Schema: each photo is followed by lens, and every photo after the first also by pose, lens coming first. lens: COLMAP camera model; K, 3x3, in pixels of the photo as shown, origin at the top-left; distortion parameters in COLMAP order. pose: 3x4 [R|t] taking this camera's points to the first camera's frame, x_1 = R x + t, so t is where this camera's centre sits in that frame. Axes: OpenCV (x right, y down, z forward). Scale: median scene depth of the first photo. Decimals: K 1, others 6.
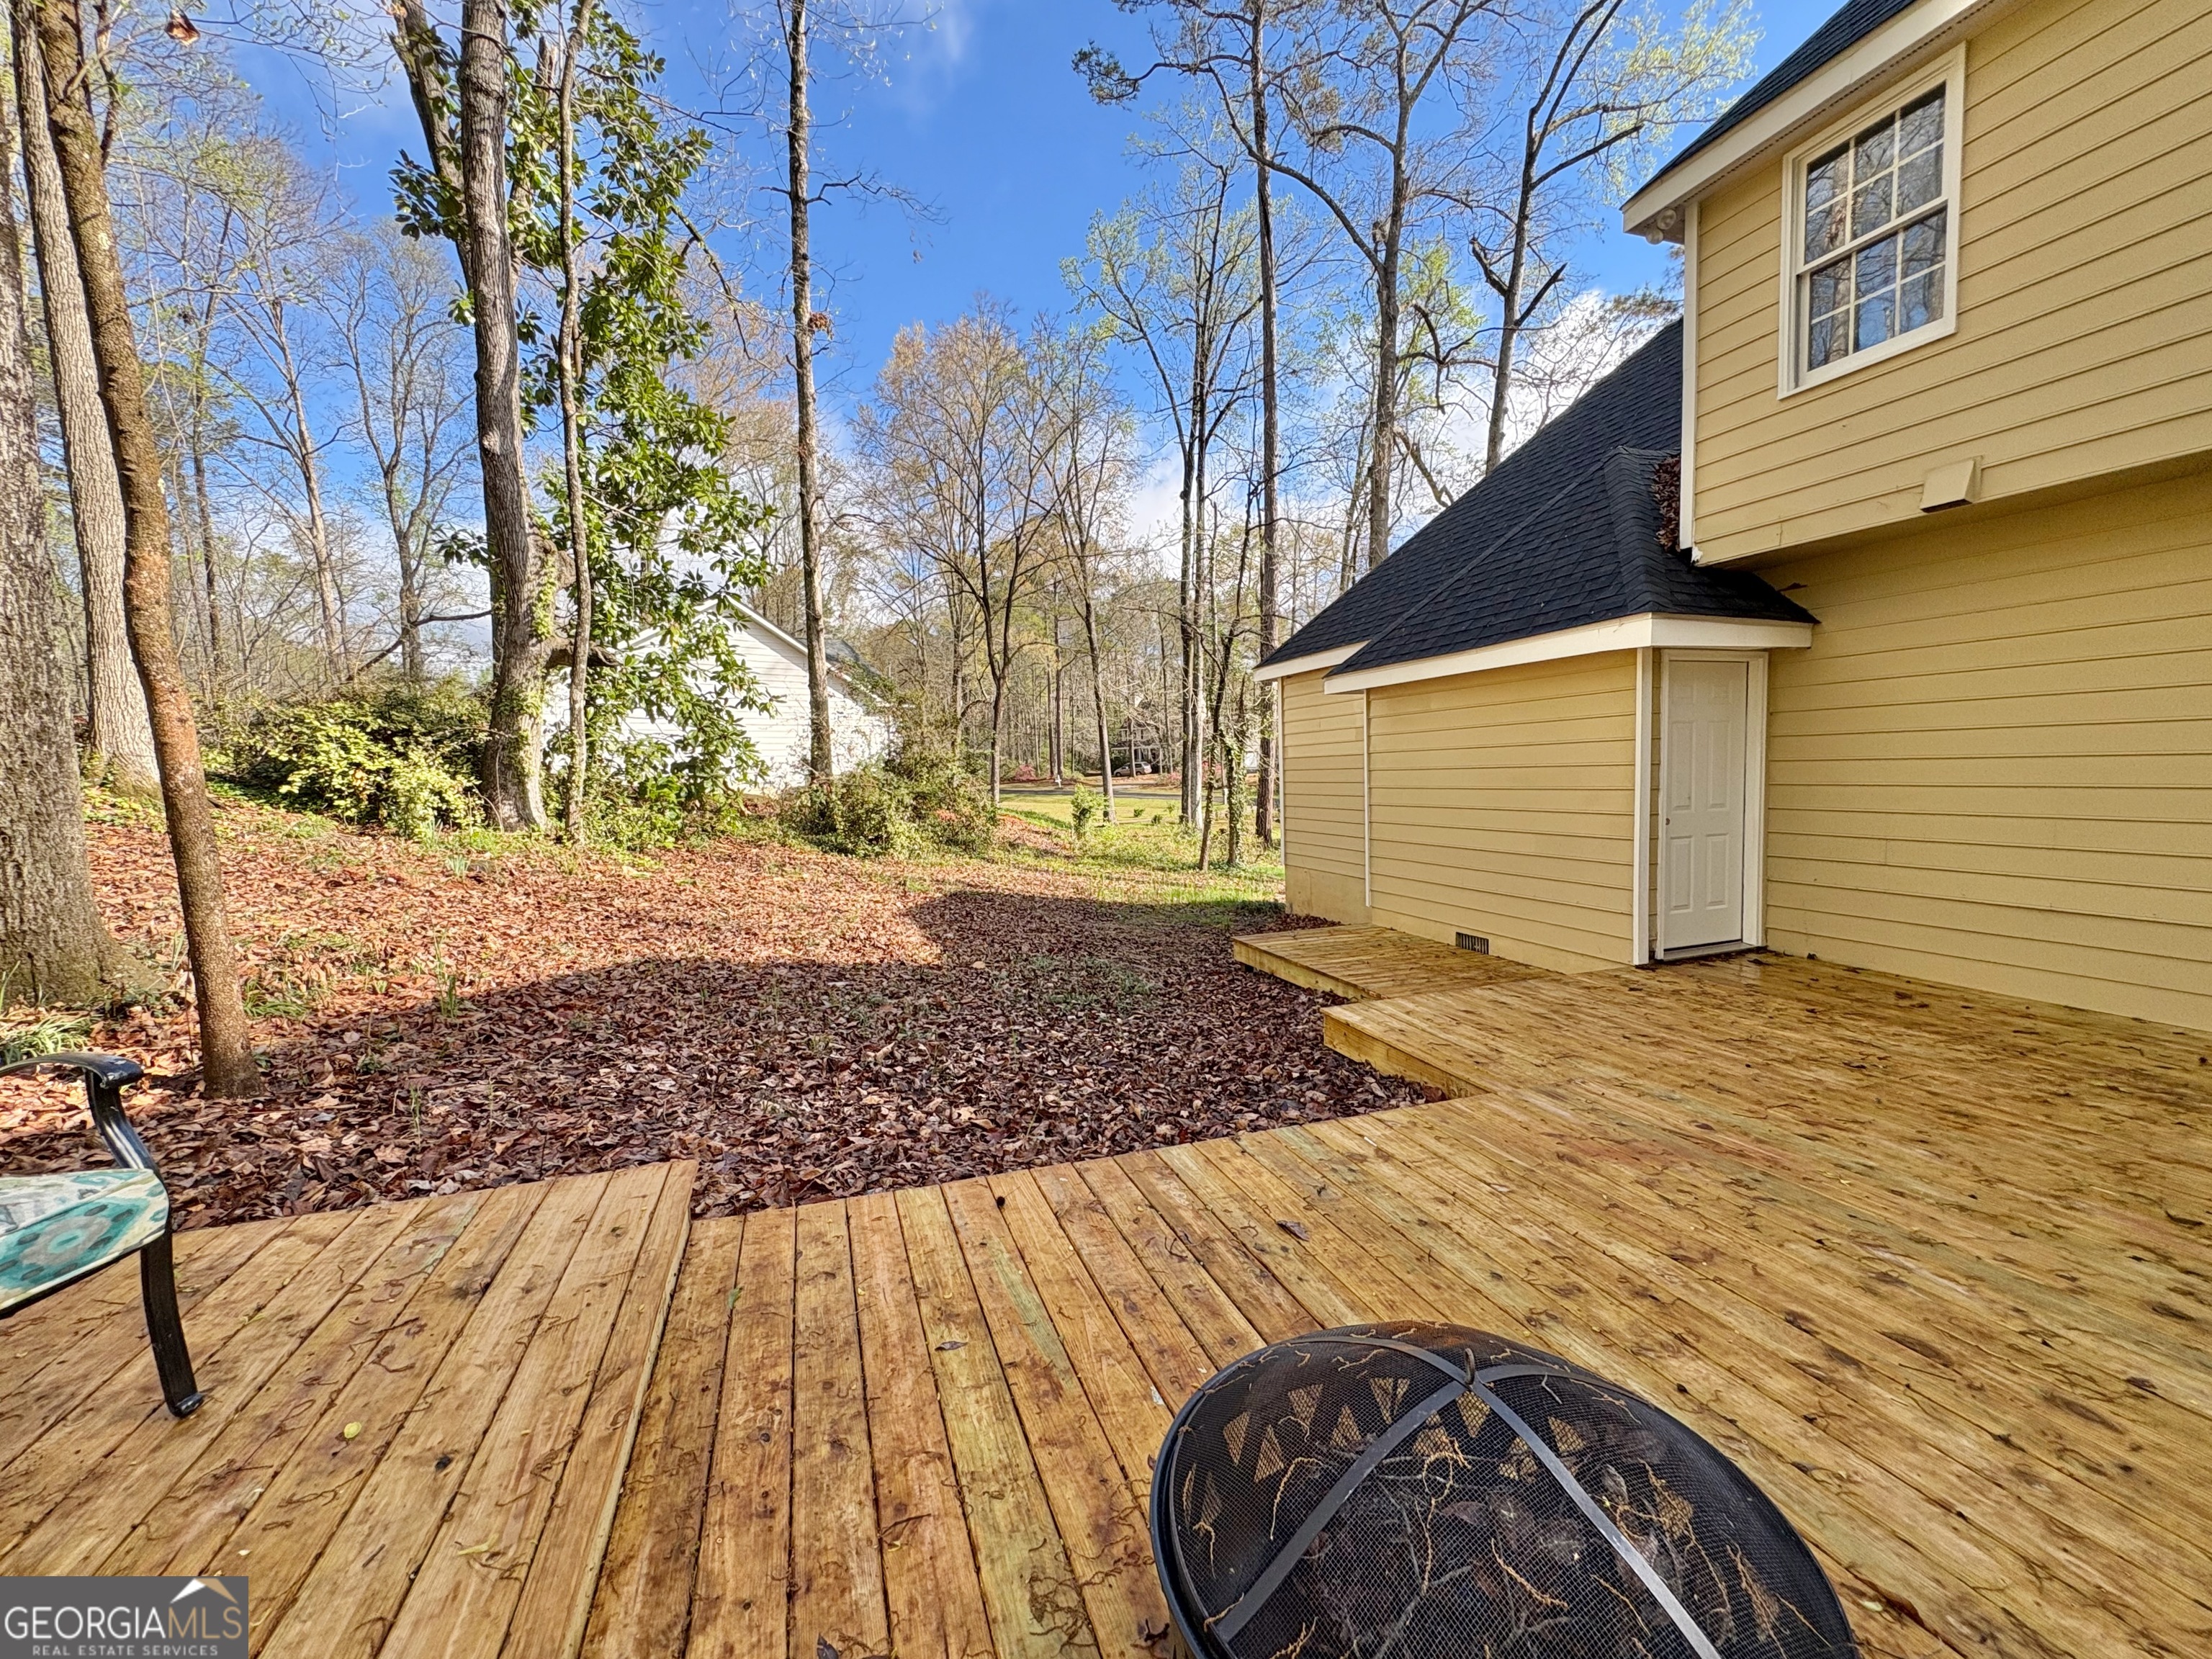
lens RADIAL K [[888.4, 0, 1106.7], [0, 888.4, 835.6], [0, 0, 1]] dist [0.002776, 0.000146]
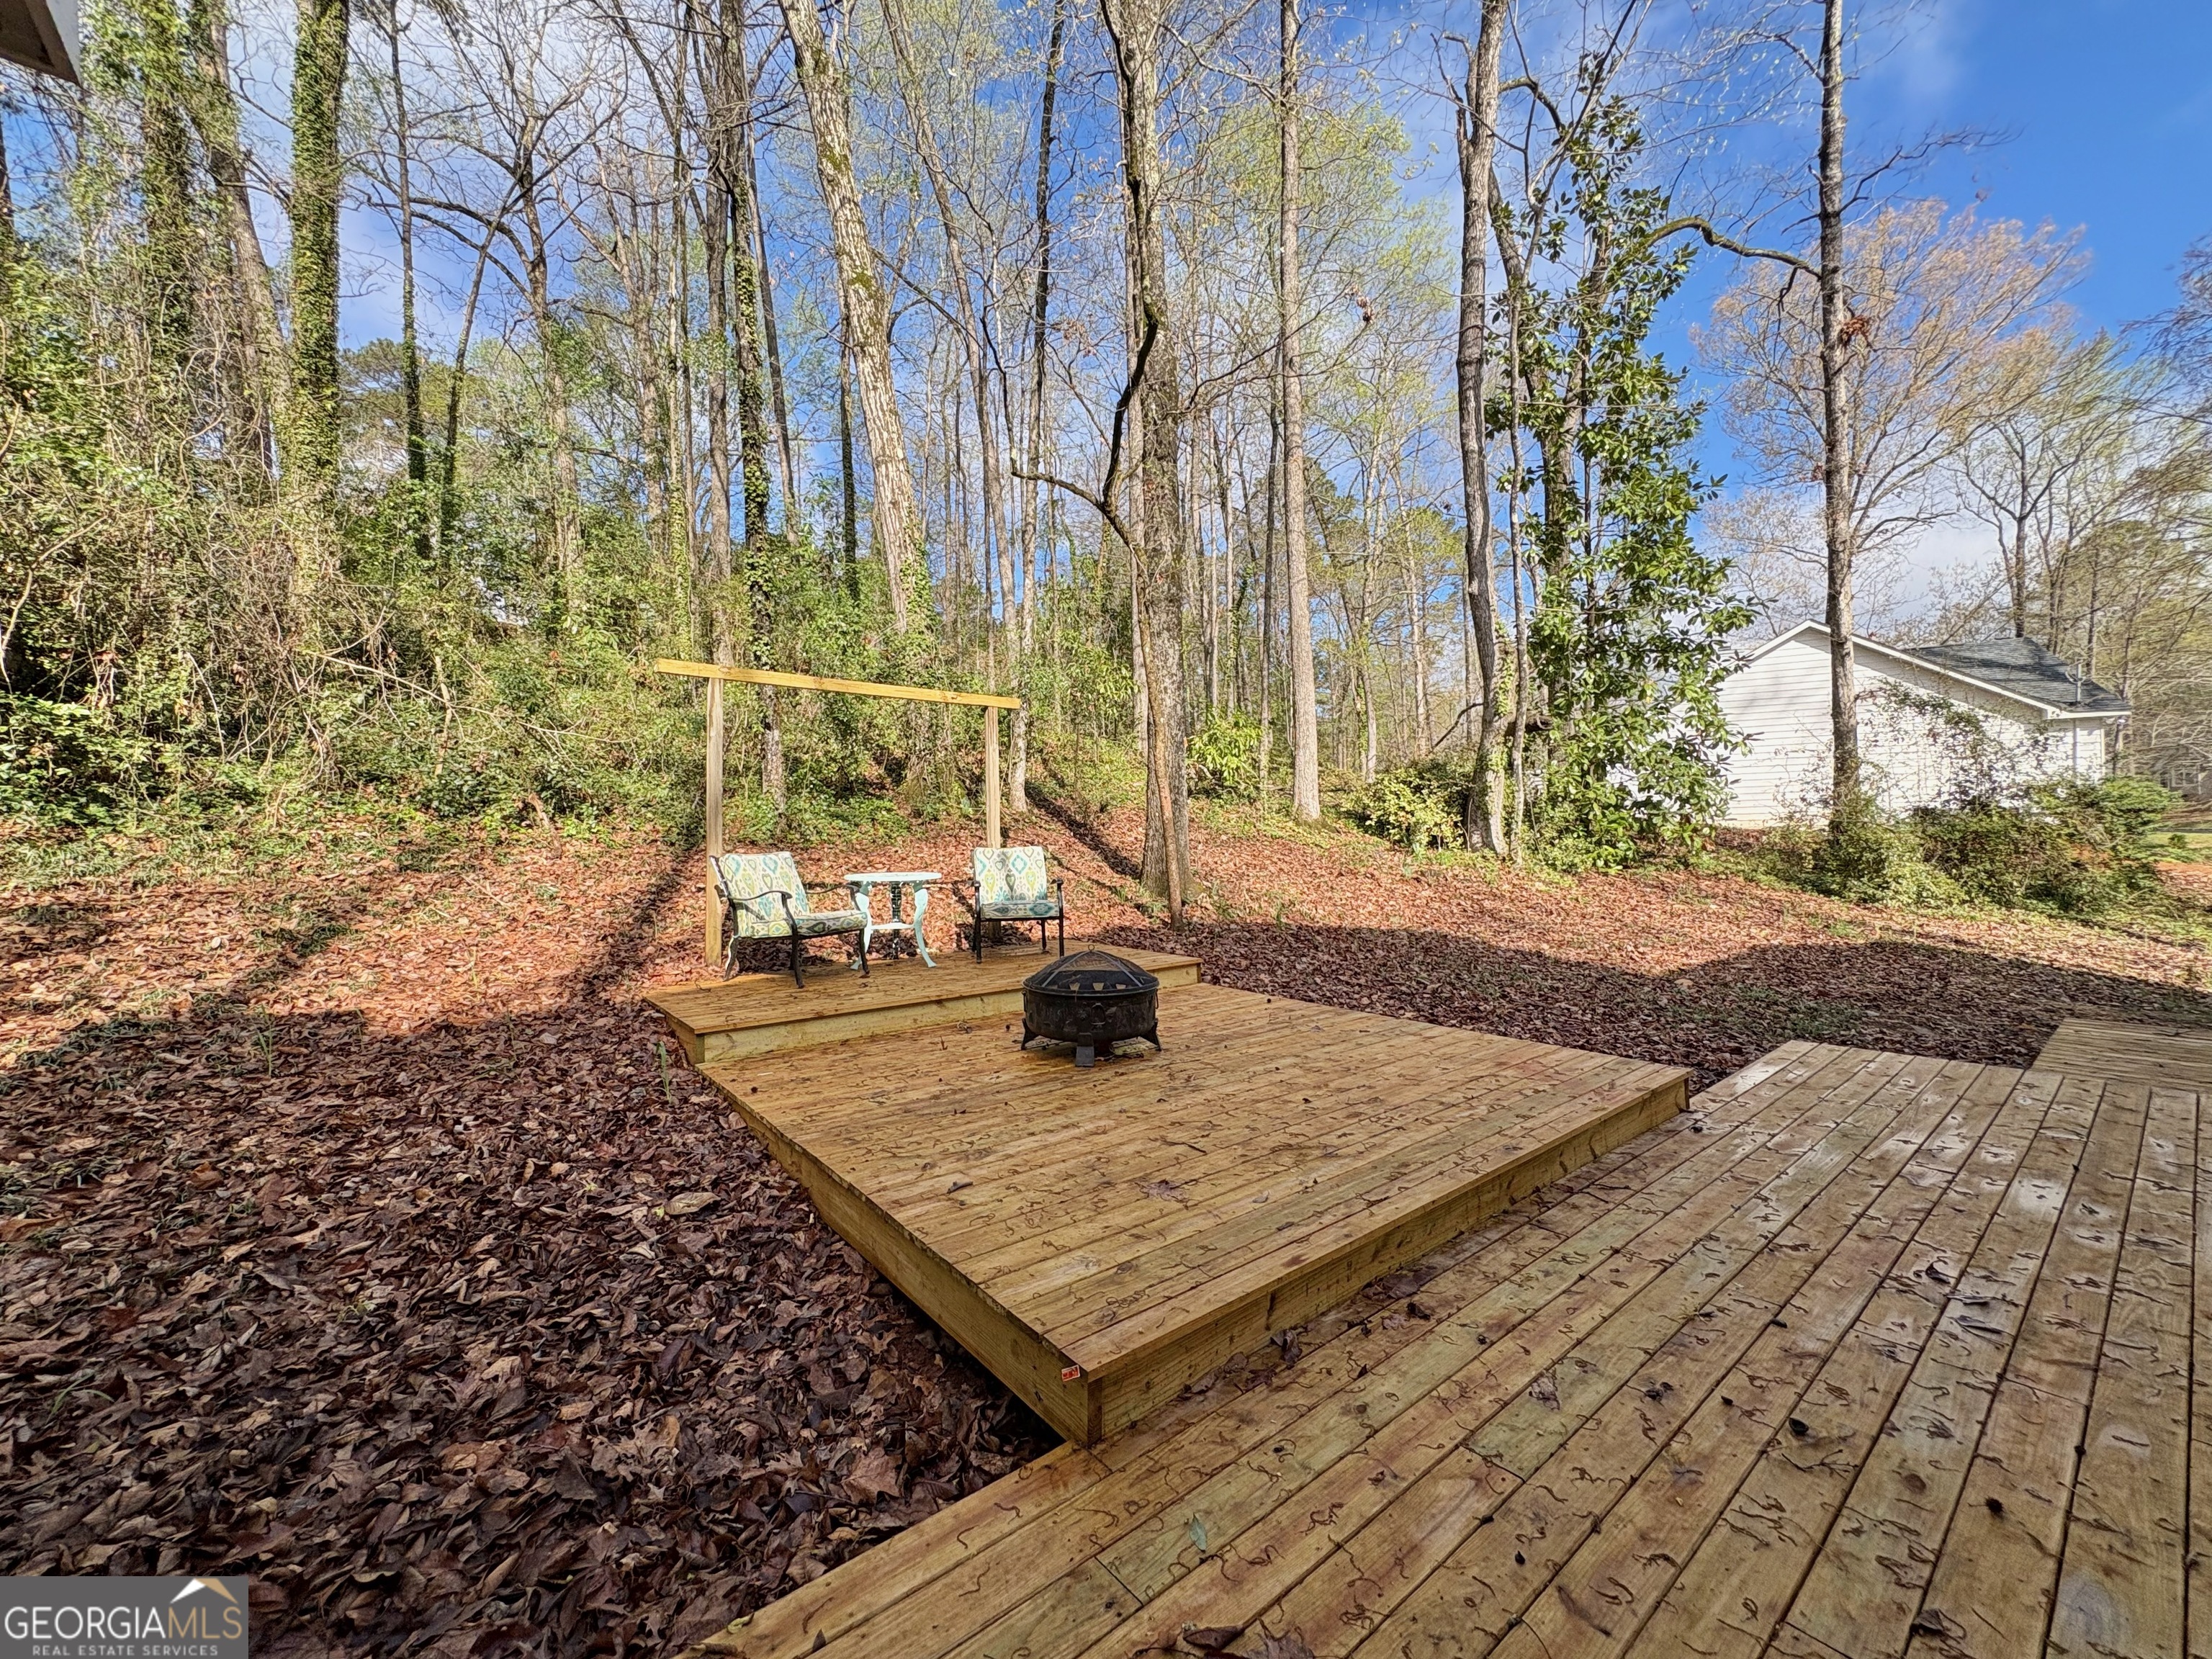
lens RADIAL K [[888.4, 0, 1102.4], [0, 888.4, 829.1], [0, 0, 1]] dist [0.002776, 0.000146]
pose [[0.343000, 0.010510, -0.939277, 0.466788], [-0.054342, 0.998485, -0.008671, 0.001815], [0.937762, 0.054016, 0.343051, -0.054755]]
